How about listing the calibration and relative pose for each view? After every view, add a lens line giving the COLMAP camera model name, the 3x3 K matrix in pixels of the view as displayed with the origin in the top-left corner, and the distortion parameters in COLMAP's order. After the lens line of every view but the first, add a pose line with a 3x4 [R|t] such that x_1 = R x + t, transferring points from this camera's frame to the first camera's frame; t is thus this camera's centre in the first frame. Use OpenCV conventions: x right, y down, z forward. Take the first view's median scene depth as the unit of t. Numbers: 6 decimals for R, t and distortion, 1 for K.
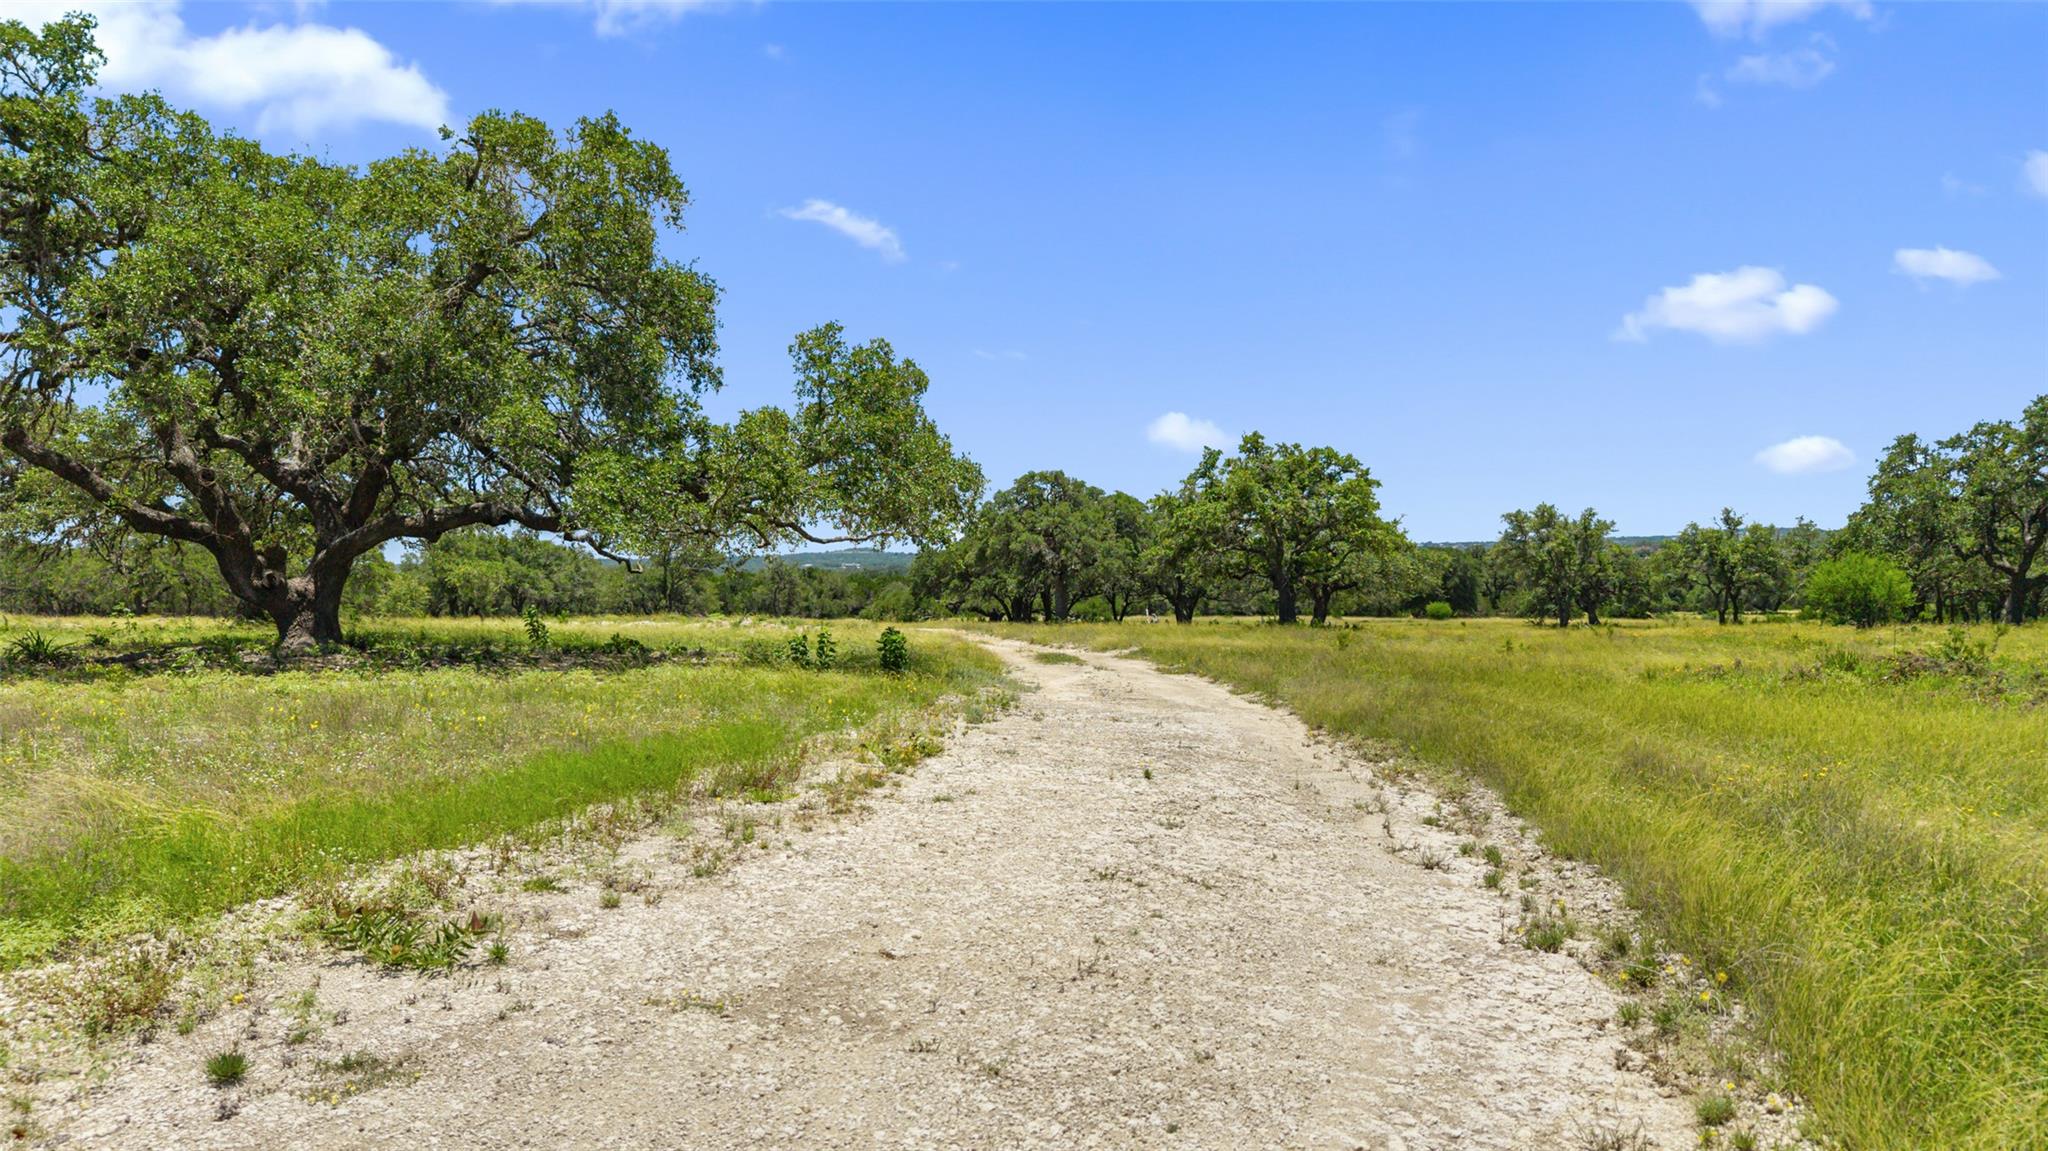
lens RADIAL K [[1342.7, 0, 1035.2], [0, 1342.7, 578.3], [0, 0, 1]] dist [-0.020462, -0.004890]
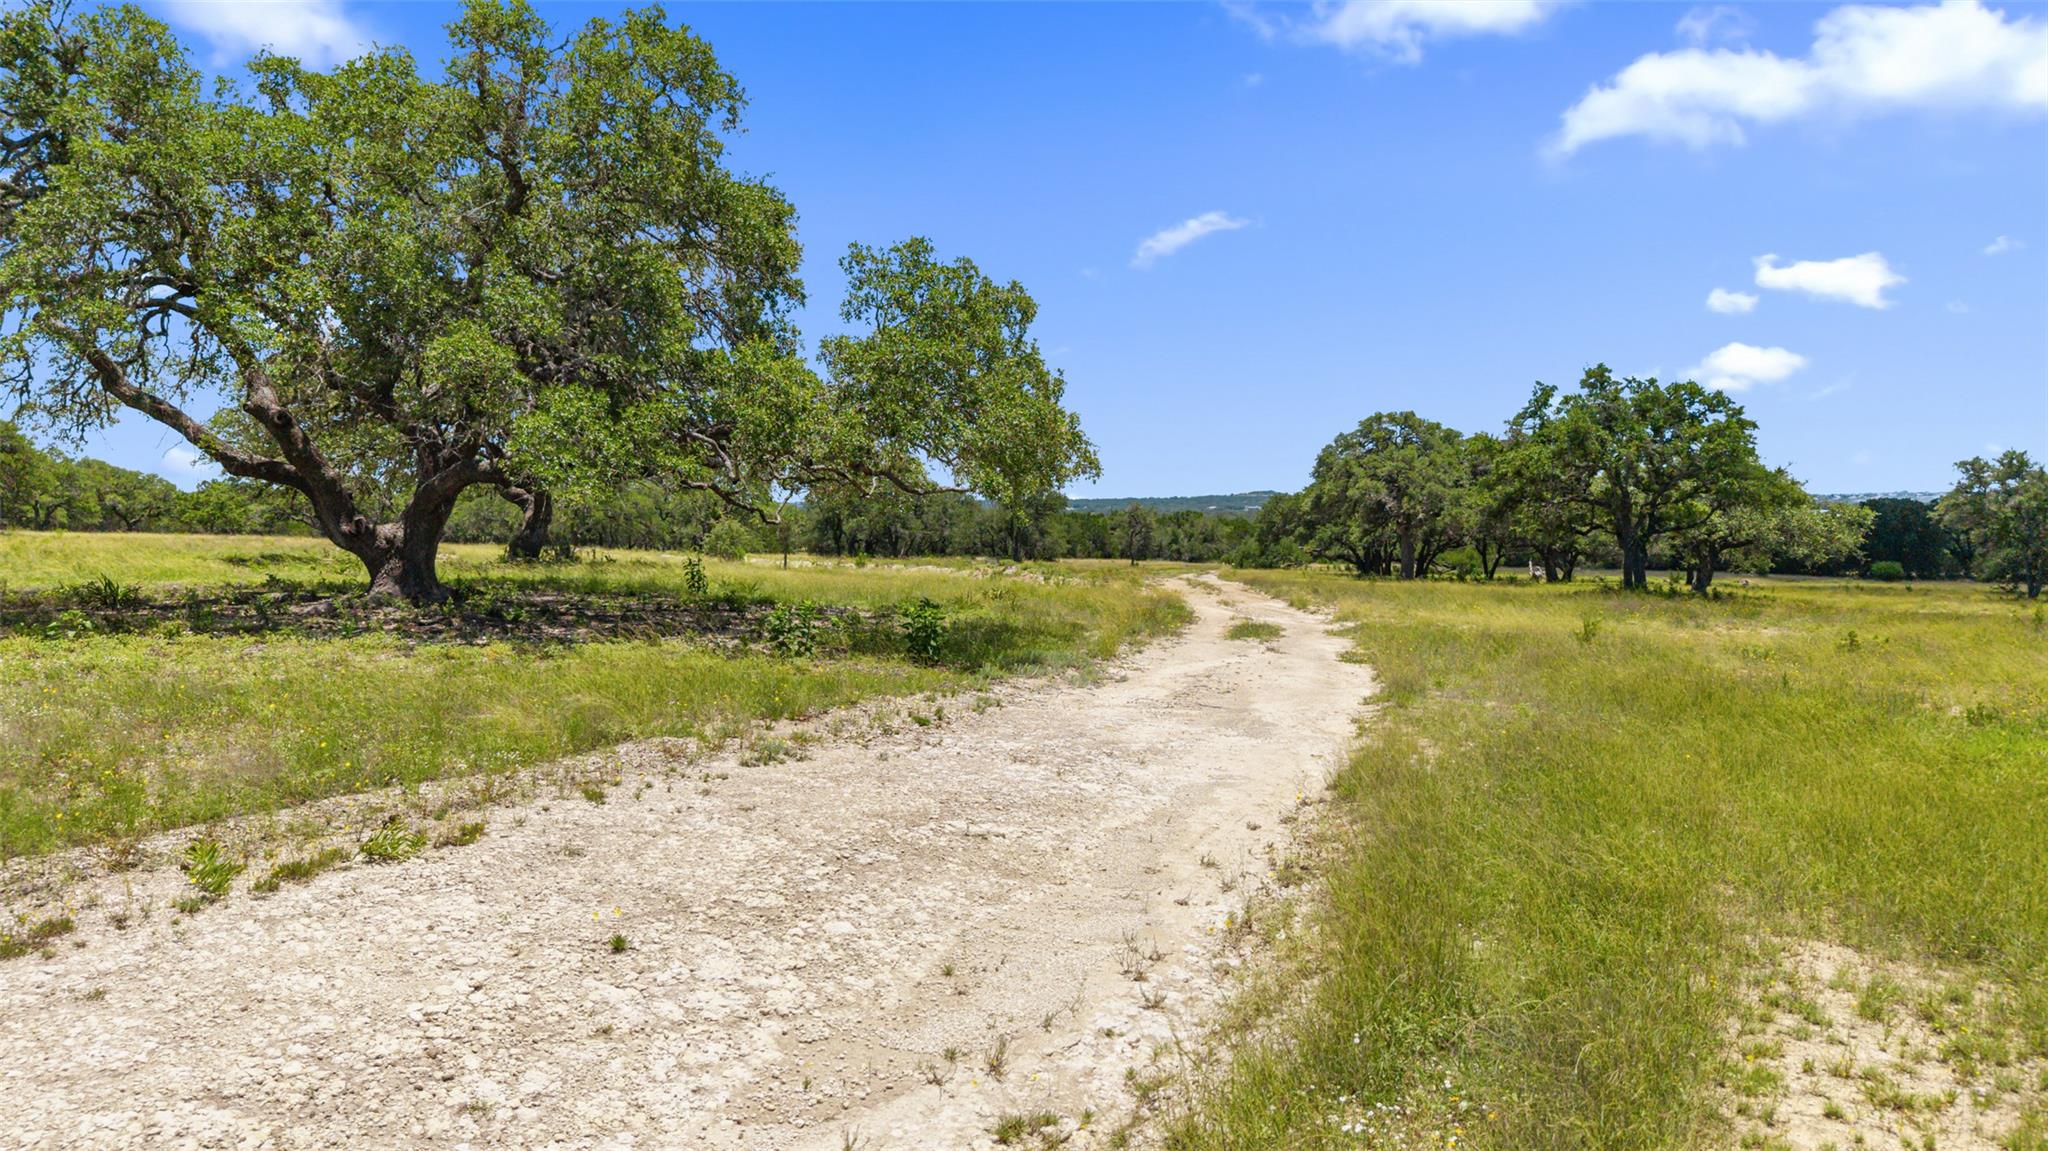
lens RADIAL K [[1342.7, 0, 1082.6], [0, 1342.7, 536.5], [0, 0, 1]] dist [-0.020462, -0.004890]
pose [[0.963928, 0.020401, -0.265379, 0.072086], [-0.017231, 0.999750, 0.014267, -0.005294], [0.265604, -0.009179, 0.964039, 0.081659]]
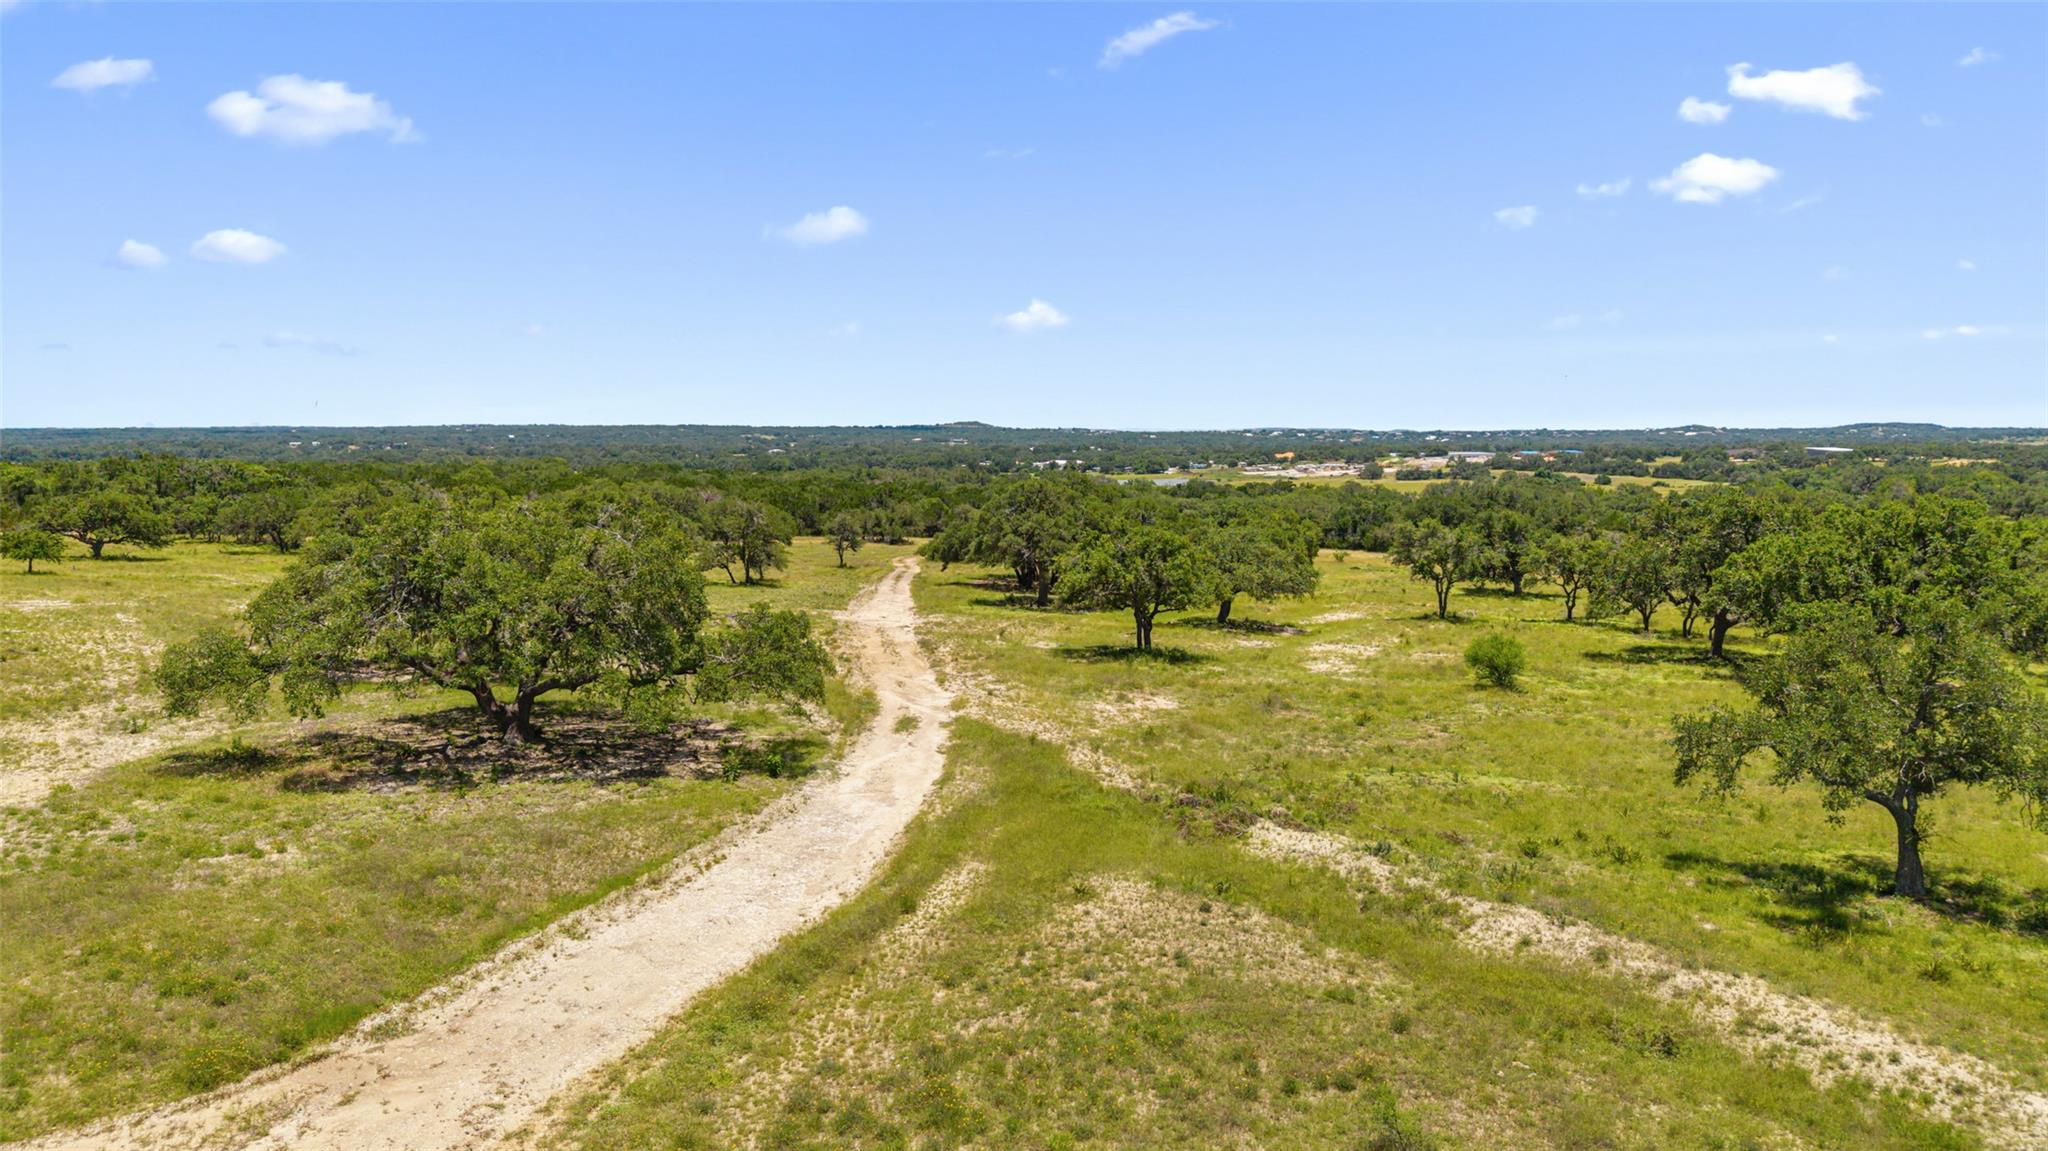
lens RADIAL K [[1342.7, 0, 1029.1], [0, 1342.7, 574.0], [0, 0, 1]] dist [-0.020462, -0.004890]
pose [[0.995669, 0.026526, -0.089103, 0.178011], [-0.017824, 0.995117, 0.097082, -0.168883], [0.091243, -0.095073, 0.991280, -0.400030]]
